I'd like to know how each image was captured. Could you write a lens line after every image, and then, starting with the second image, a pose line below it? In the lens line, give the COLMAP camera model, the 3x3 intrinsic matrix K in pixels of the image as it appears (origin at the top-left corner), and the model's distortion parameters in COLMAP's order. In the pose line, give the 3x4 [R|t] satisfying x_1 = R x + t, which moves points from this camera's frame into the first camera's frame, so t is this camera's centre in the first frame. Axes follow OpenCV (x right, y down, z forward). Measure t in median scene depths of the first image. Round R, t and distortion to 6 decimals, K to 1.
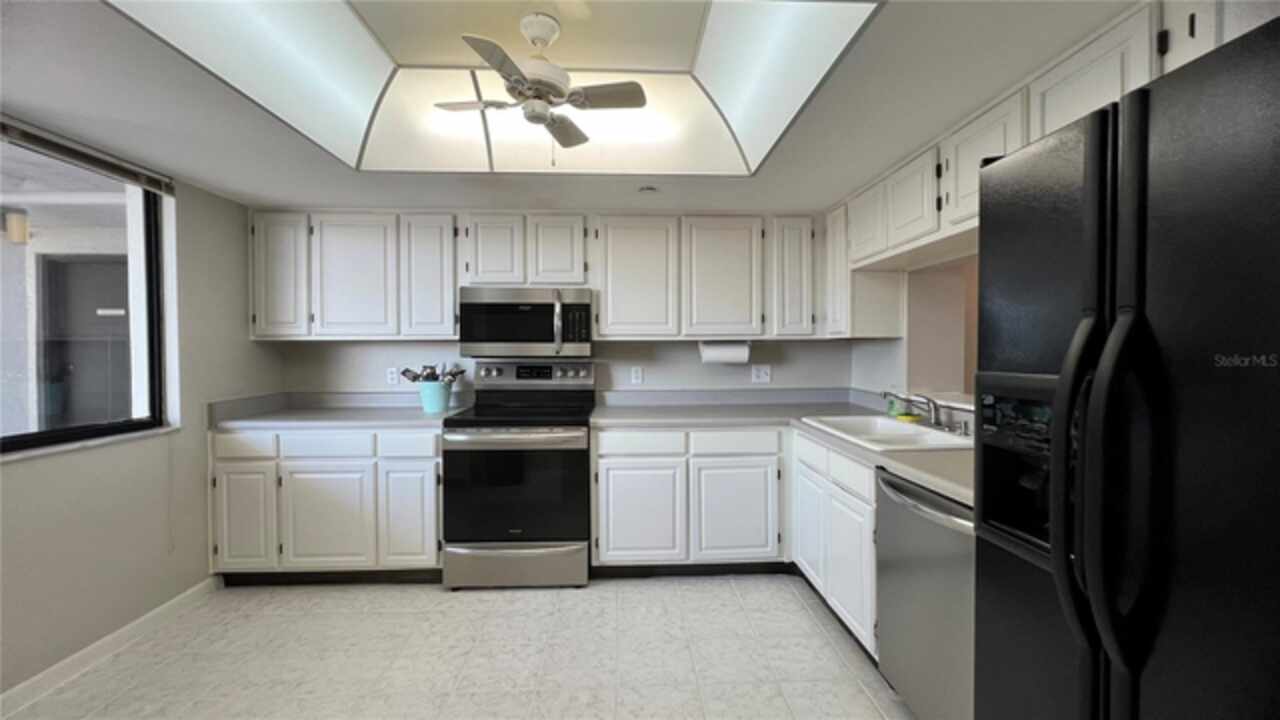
lens RADIAL K [[514.9, 0, 642.5], [0, 514.9, 359.4], [0, 0, 1]] dist [-0.001711, 0.000242]
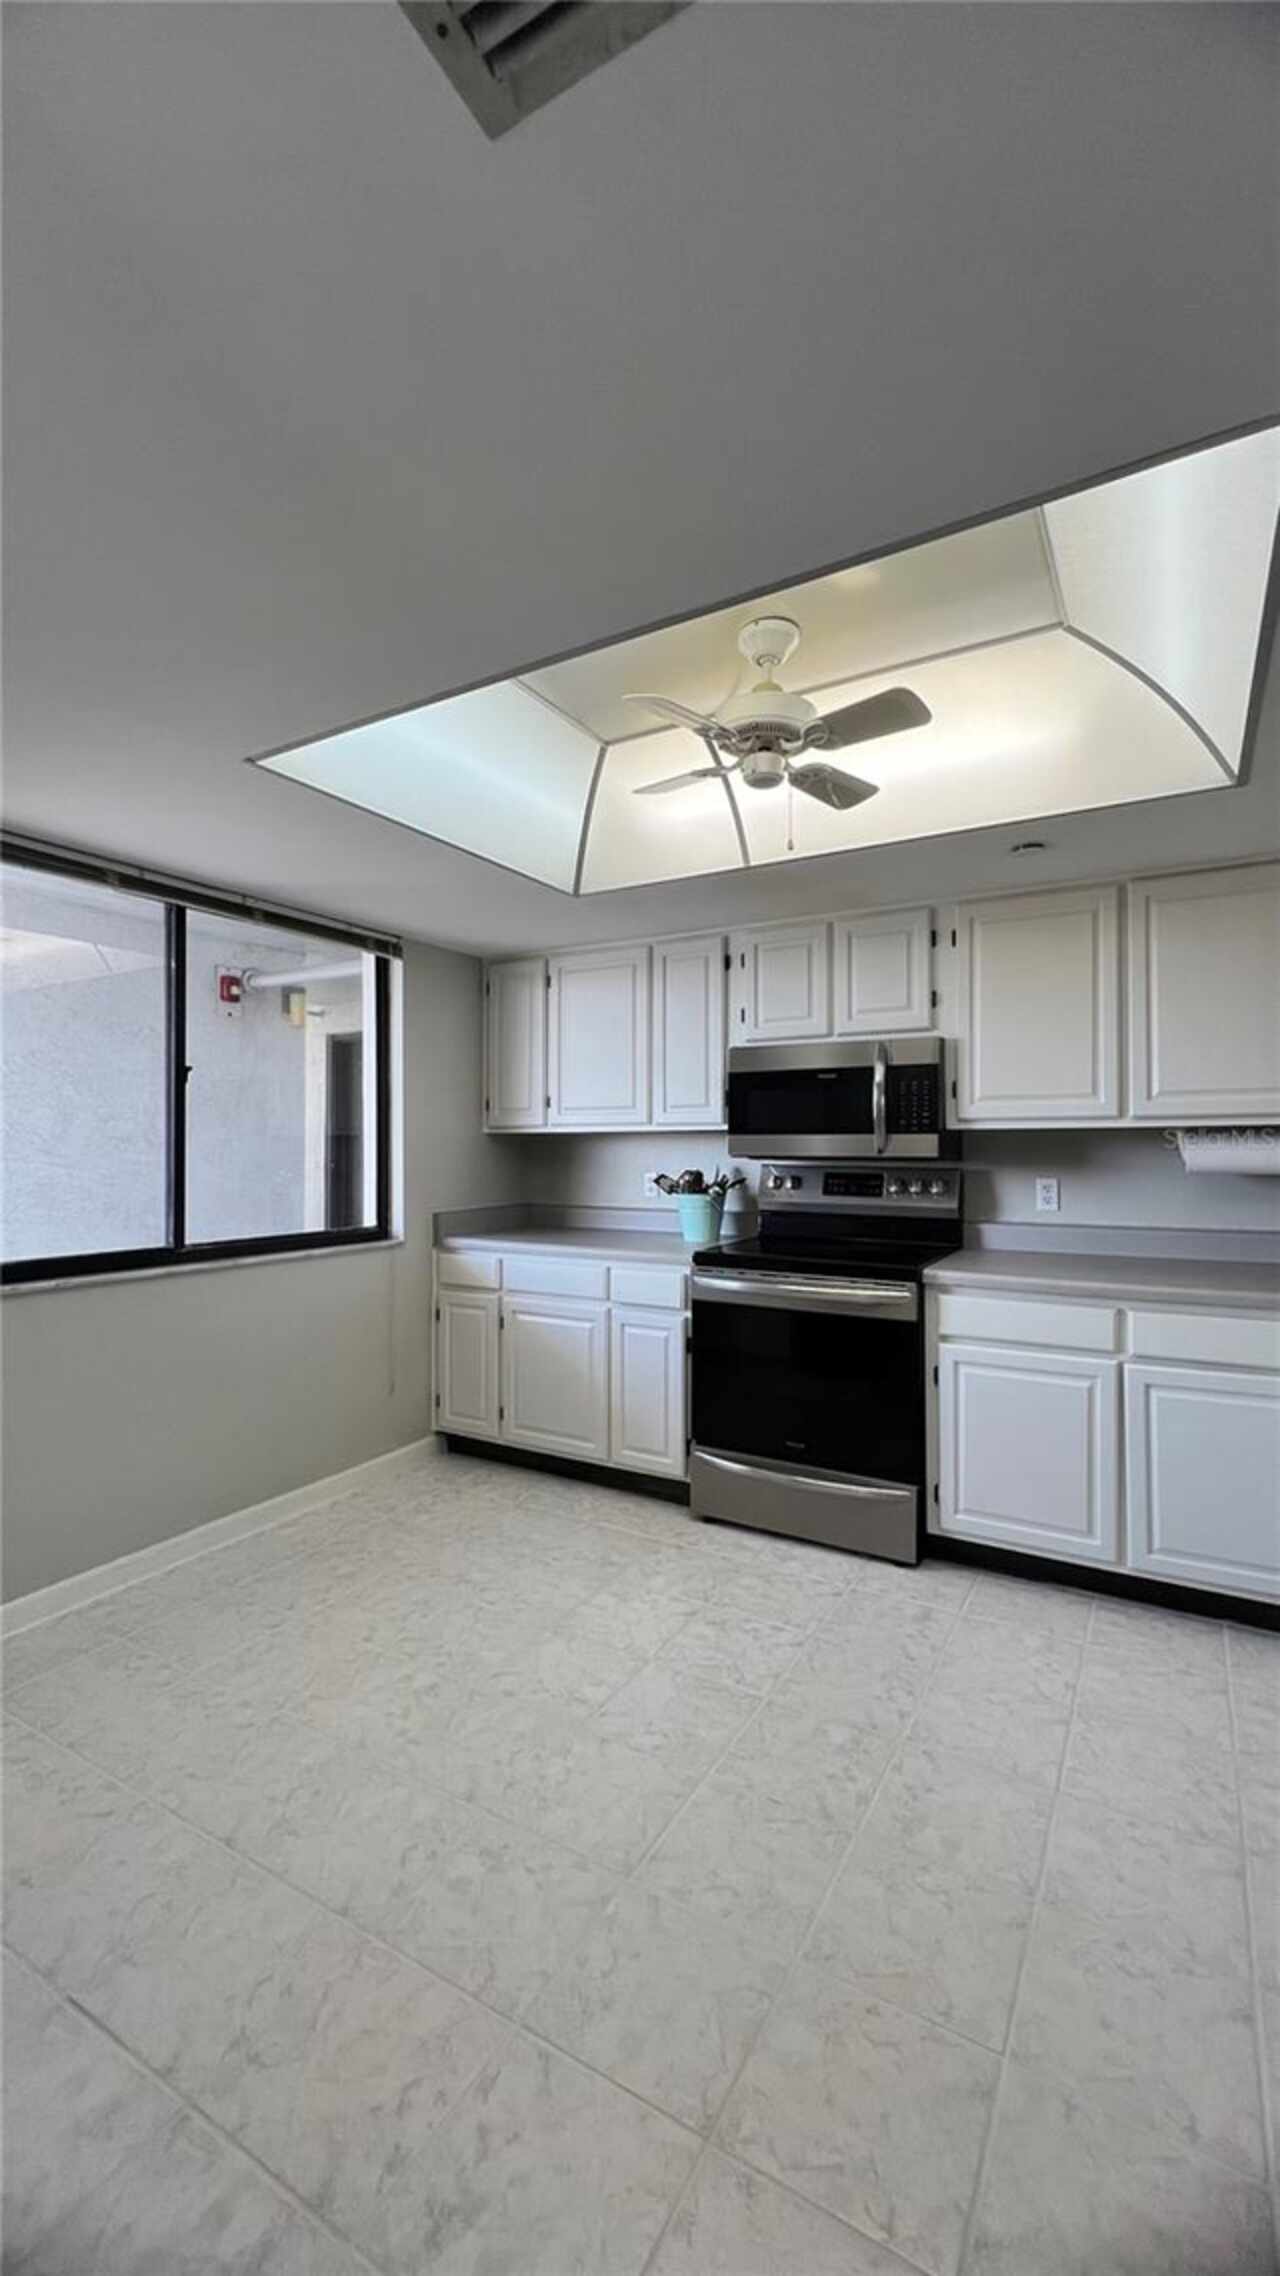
lens RADIAL K [[915.6, 0, 641.1], [0, 915.6, 1143.0], [0, 0, 1]] dist [-0.001711, 0.000242]
pose [[0.840311, -0.000823, -0.542105, 0.181529], [-0.011117, 0.999762, -0.018750, -0.000003], [0.541991, 0.021783, 0.840102, -0.012209]]
